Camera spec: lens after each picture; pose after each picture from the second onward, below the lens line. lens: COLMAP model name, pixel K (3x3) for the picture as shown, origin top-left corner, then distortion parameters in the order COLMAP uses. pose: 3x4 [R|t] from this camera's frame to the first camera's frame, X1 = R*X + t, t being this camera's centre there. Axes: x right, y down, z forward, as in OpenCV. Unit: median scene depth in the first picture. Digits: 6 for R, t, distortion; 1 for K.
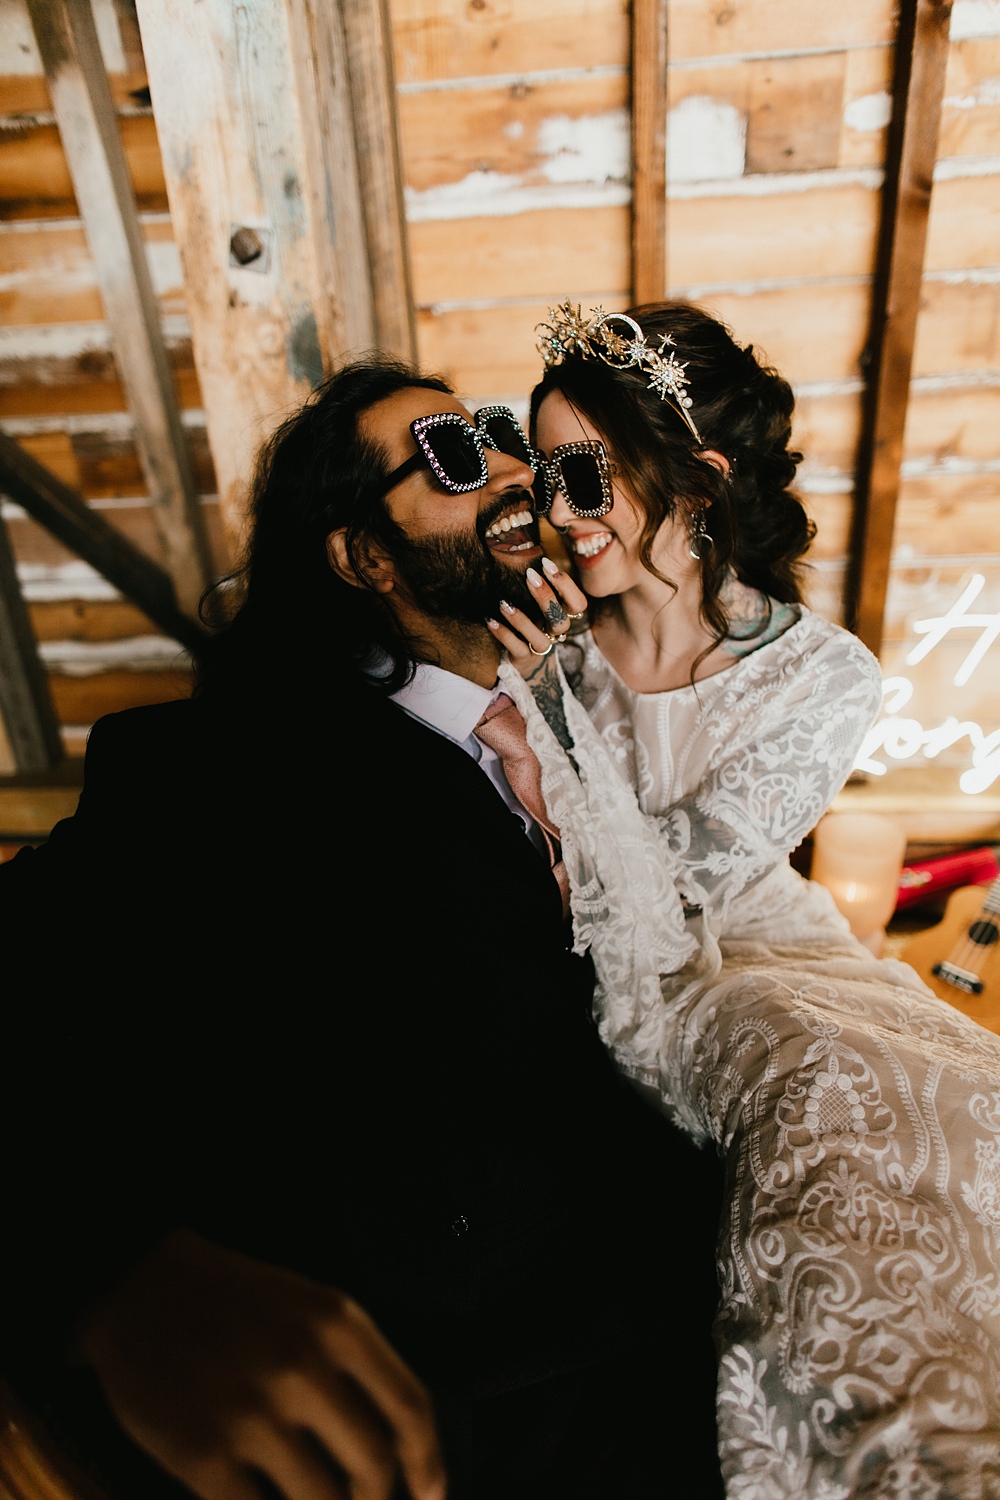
lens RADIAL K [[1026.2, 0, 500.0], [0, 1026.2, 750.0], [0, 0, 1]] dist [0.002035, -0.000669]
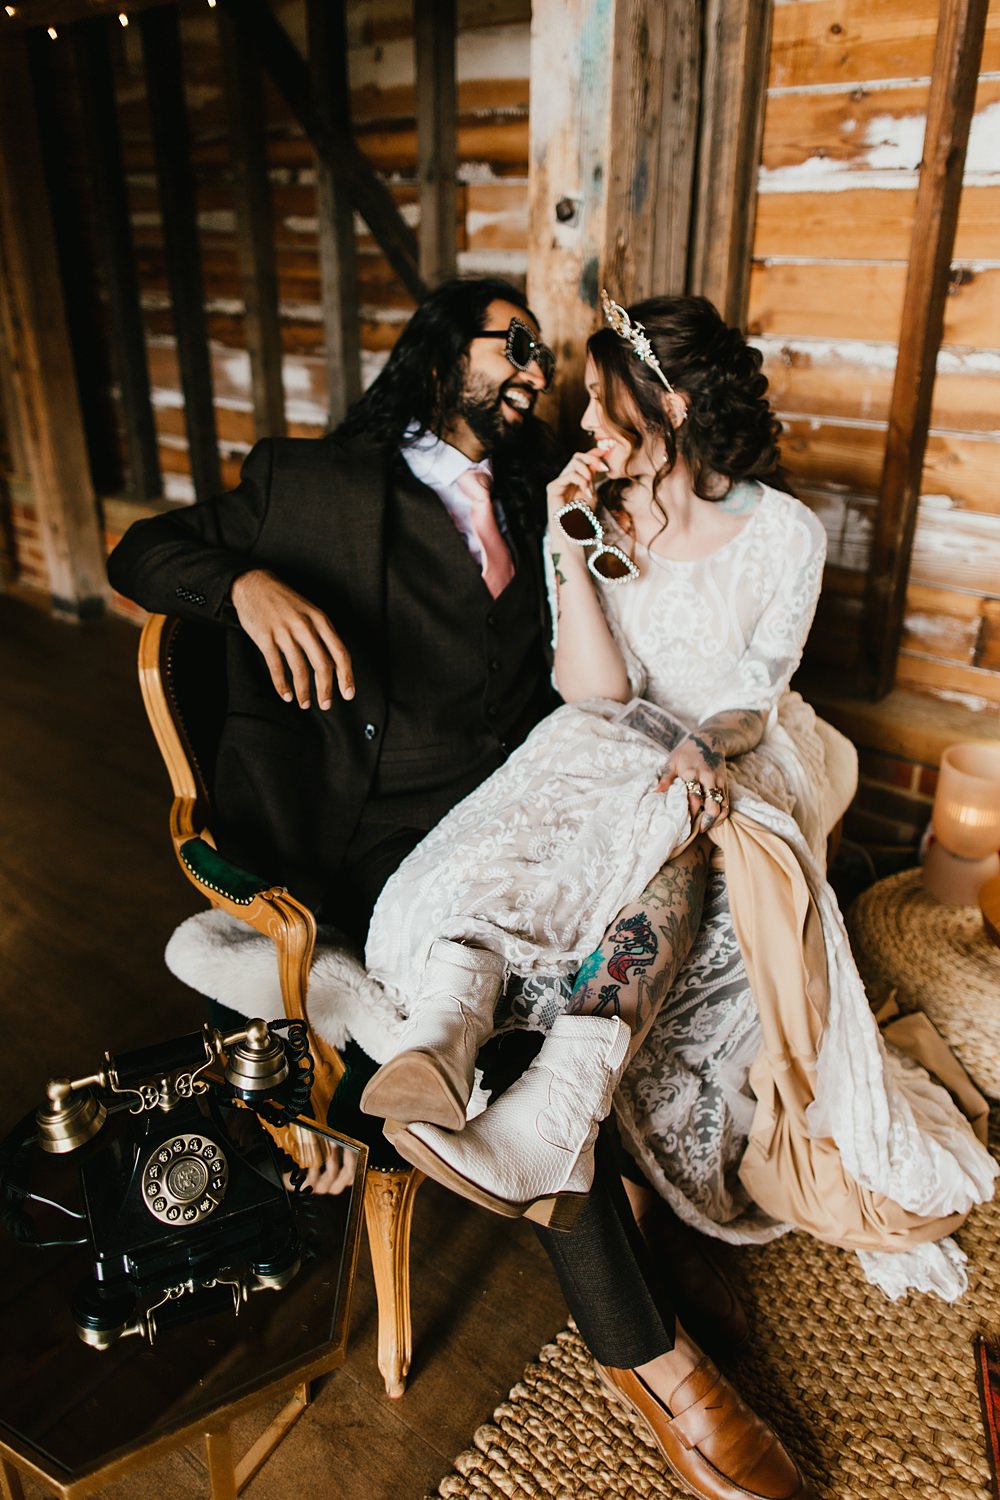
lens RADIAL K [[1176.8, 0, 500.0], [0, 1176.8, 750.0], [0, 0, 1]] dist [-0.002733, -0.005288]
pose [[0.813257, 0.293072, -0.502715, 0.621354], [-0.290866, 0.952978, 0.085023, 0.121939], [0.503995, 0.077077, 0.860261, -0.387974]]
